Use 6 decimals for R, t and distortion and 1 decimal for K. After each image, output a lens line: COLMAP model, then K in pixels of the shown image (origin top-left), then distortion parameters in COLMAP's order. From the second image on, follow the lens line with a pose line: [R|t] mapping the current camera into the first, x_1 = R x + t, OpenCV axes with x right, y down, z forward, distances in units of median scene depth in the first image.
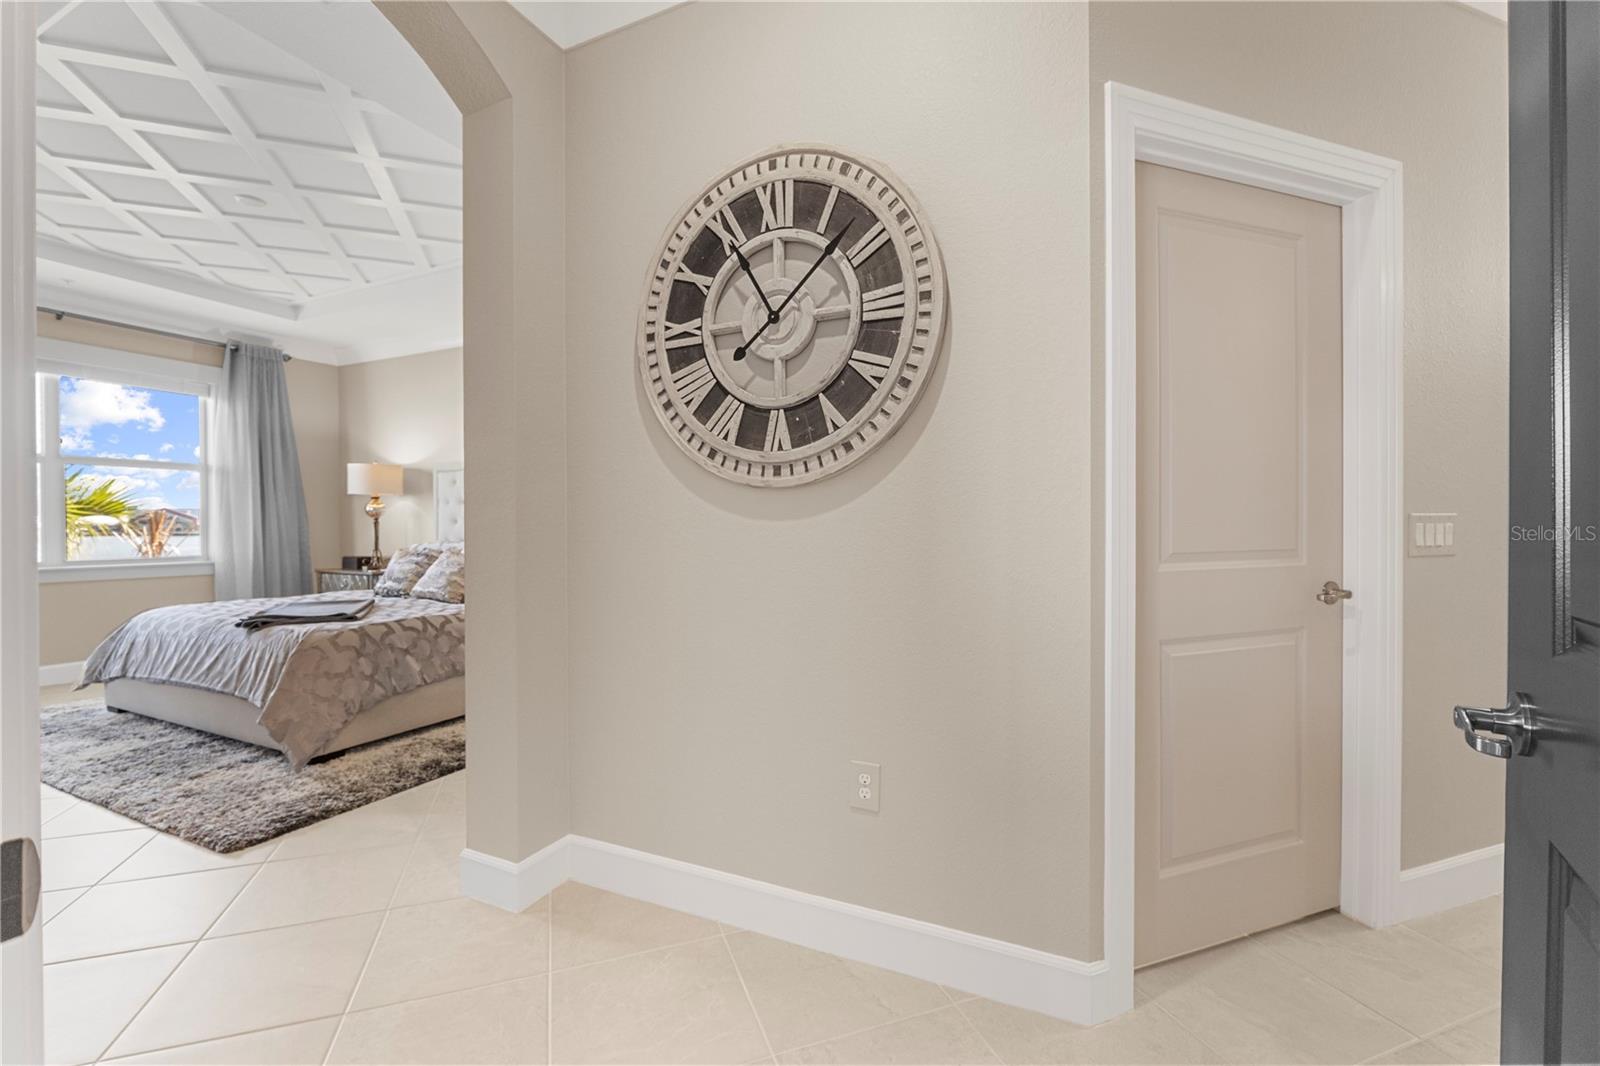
lens RADIAL K [[683.6, 0, 801.5], [0, 683.6, 522.7], [0, 0, 1]] dist [-0.009099, 0.000494]
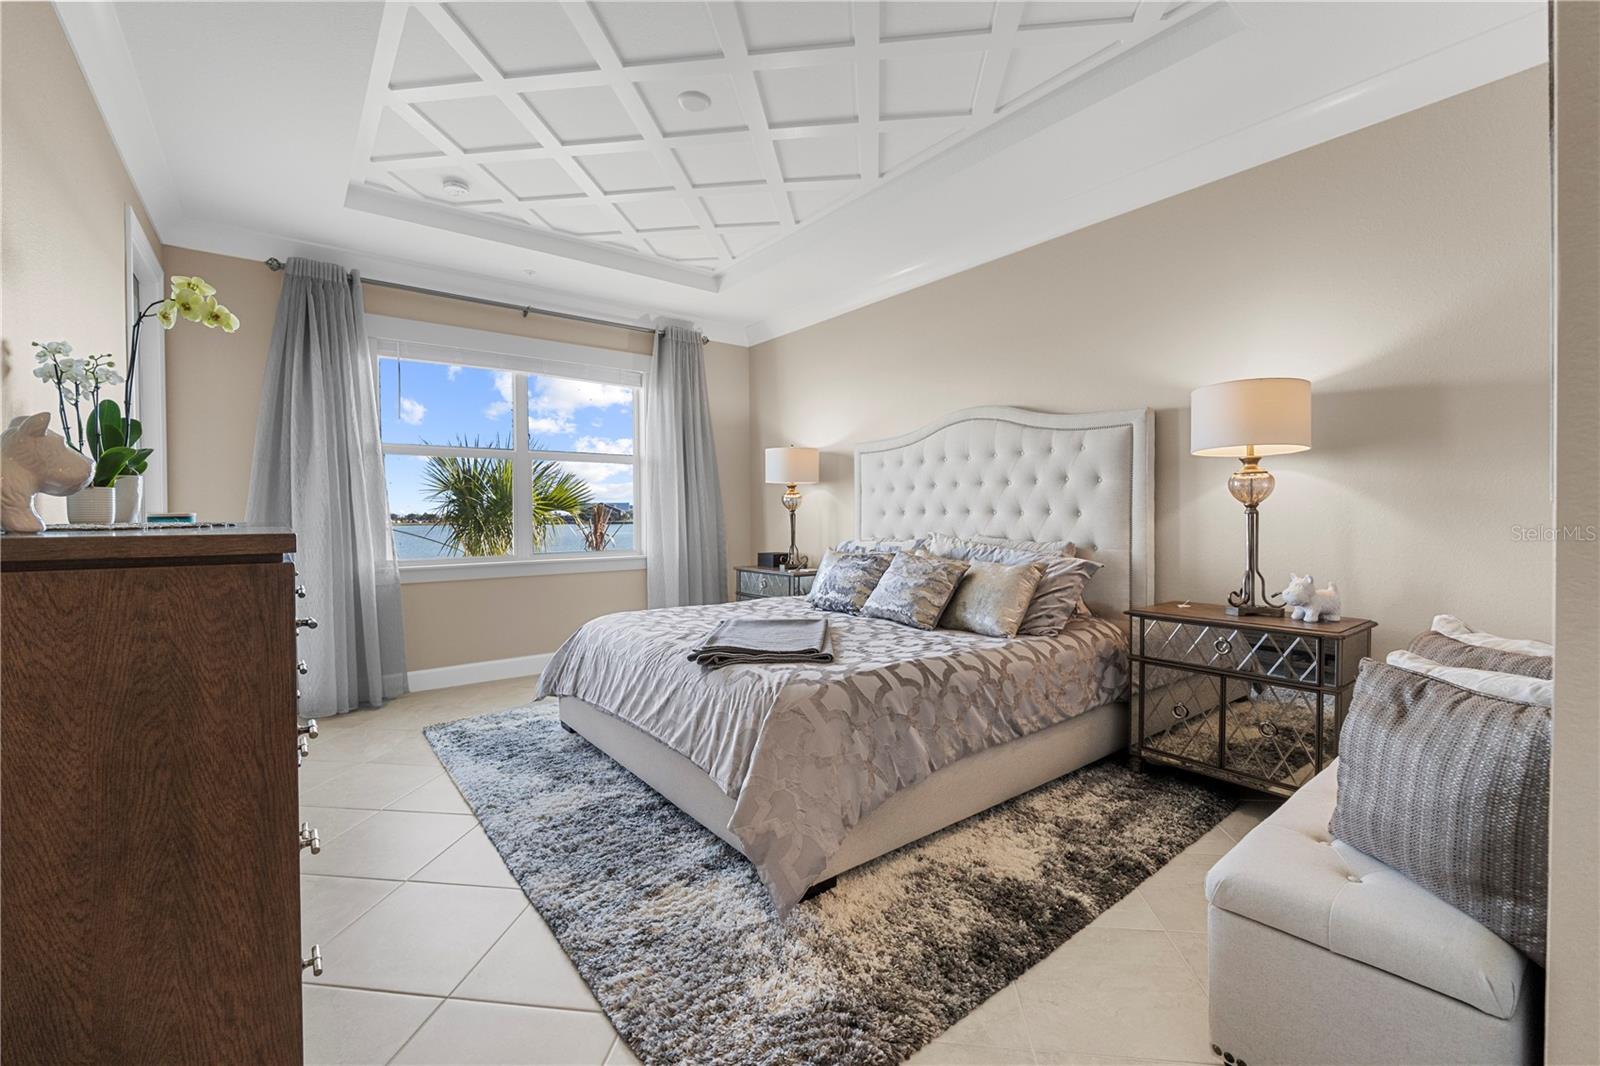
lens RADIAL K [[668.9, 0, 802.4], [0, 668.9, 516.0], [0, 0, 1]] dist [-0.009833, -0.000200]
pose [[0.895129, -0.002350, -0.445801, -0.362222], [0.004507, 0.999983, 0.003780, -0.003949], [0.445784, -0.005393, 0.895124, 0.370453]]
